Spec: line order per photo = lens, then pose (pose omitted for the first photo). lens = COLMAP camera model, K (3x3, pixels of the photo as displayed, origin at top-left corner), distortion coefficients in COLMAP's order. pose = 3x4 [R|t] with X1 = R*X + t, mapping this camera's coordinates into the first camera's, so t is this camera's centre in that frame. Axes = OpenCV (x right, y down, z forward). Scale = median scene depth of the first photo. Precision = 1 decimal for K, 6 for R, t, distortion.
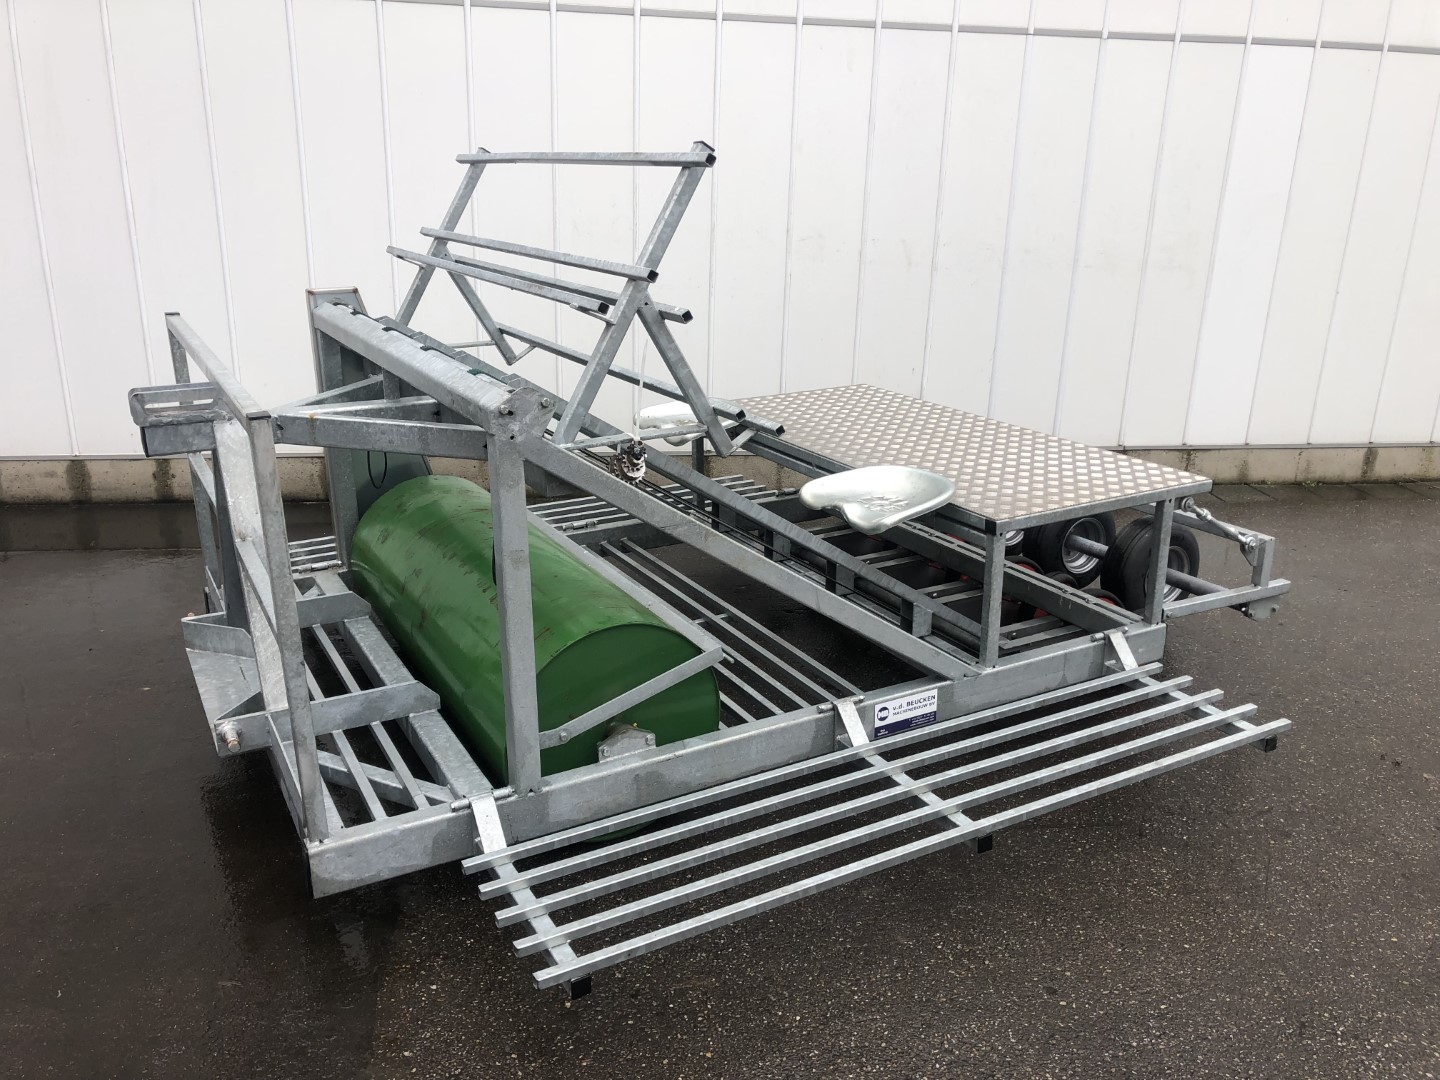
lens RADIAL K [[1171.8, 0, 720.0], [0, 1171.8, 540.0], [0, 0, 1]] dist [0.072288, -0.048726]
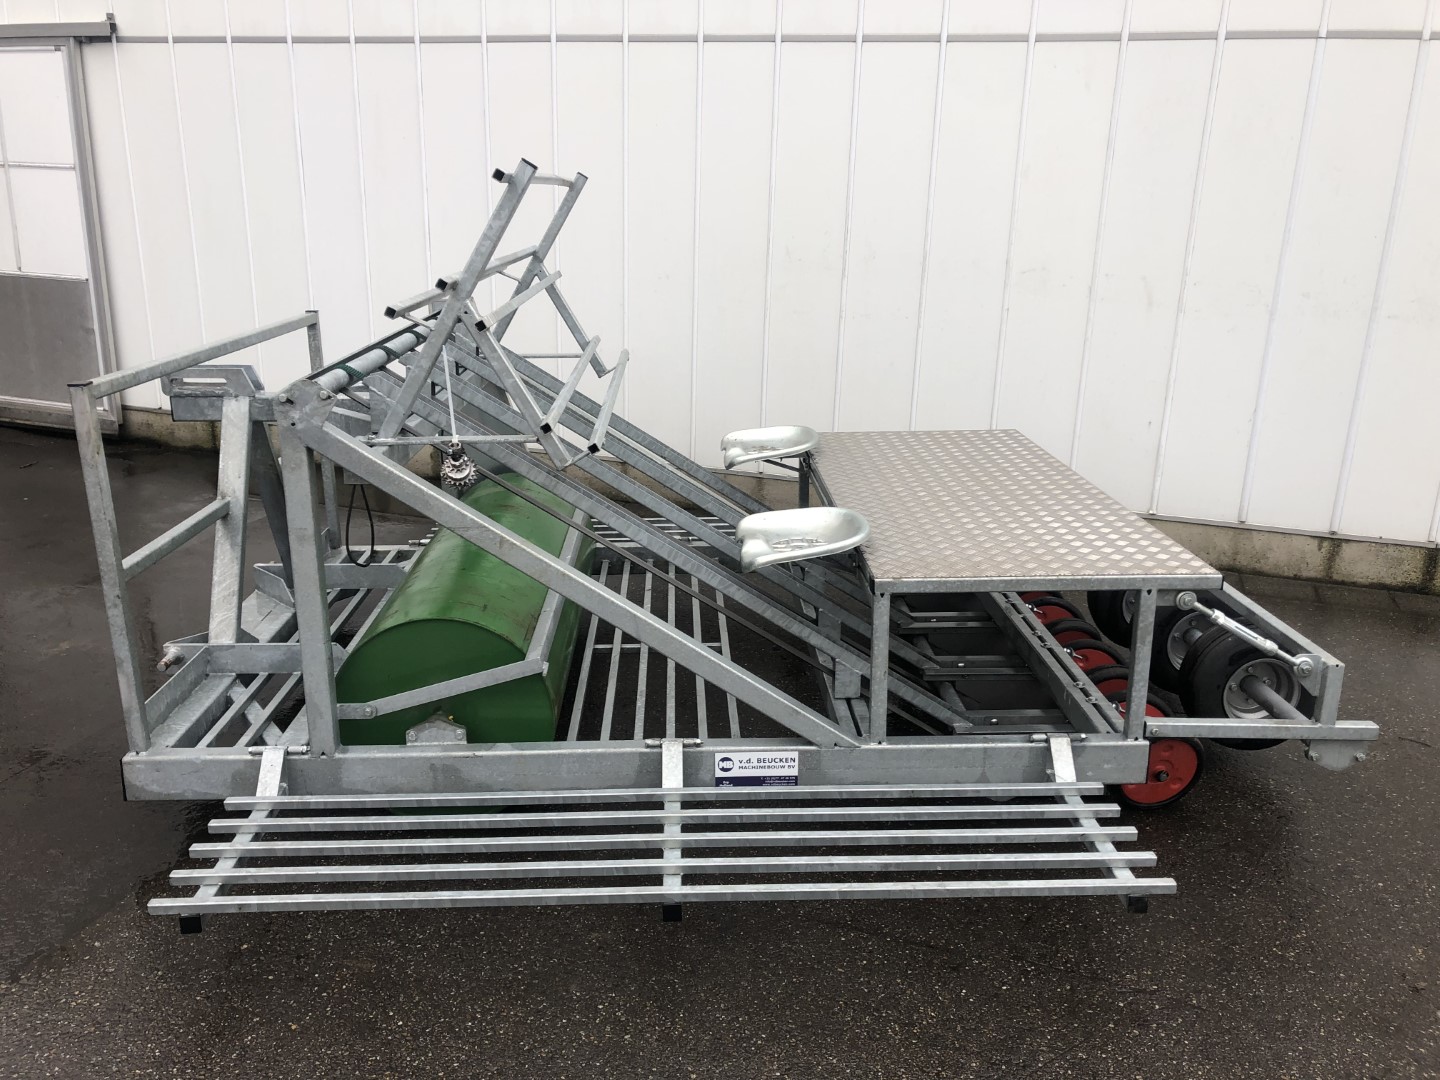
lens RADIAL K [[1181.1, 0, 720.0], [0, 1181.1, 540.0], [0, 0, 1]] dist [0.047303, -0.014911]
pose [[0.891149, 0.131557, -0.434220, 0.528334], [-0.144013, 0.989567, 0.004255, -0.033161], [0.430249, 0.058742, 0.900797, 0.139003]]
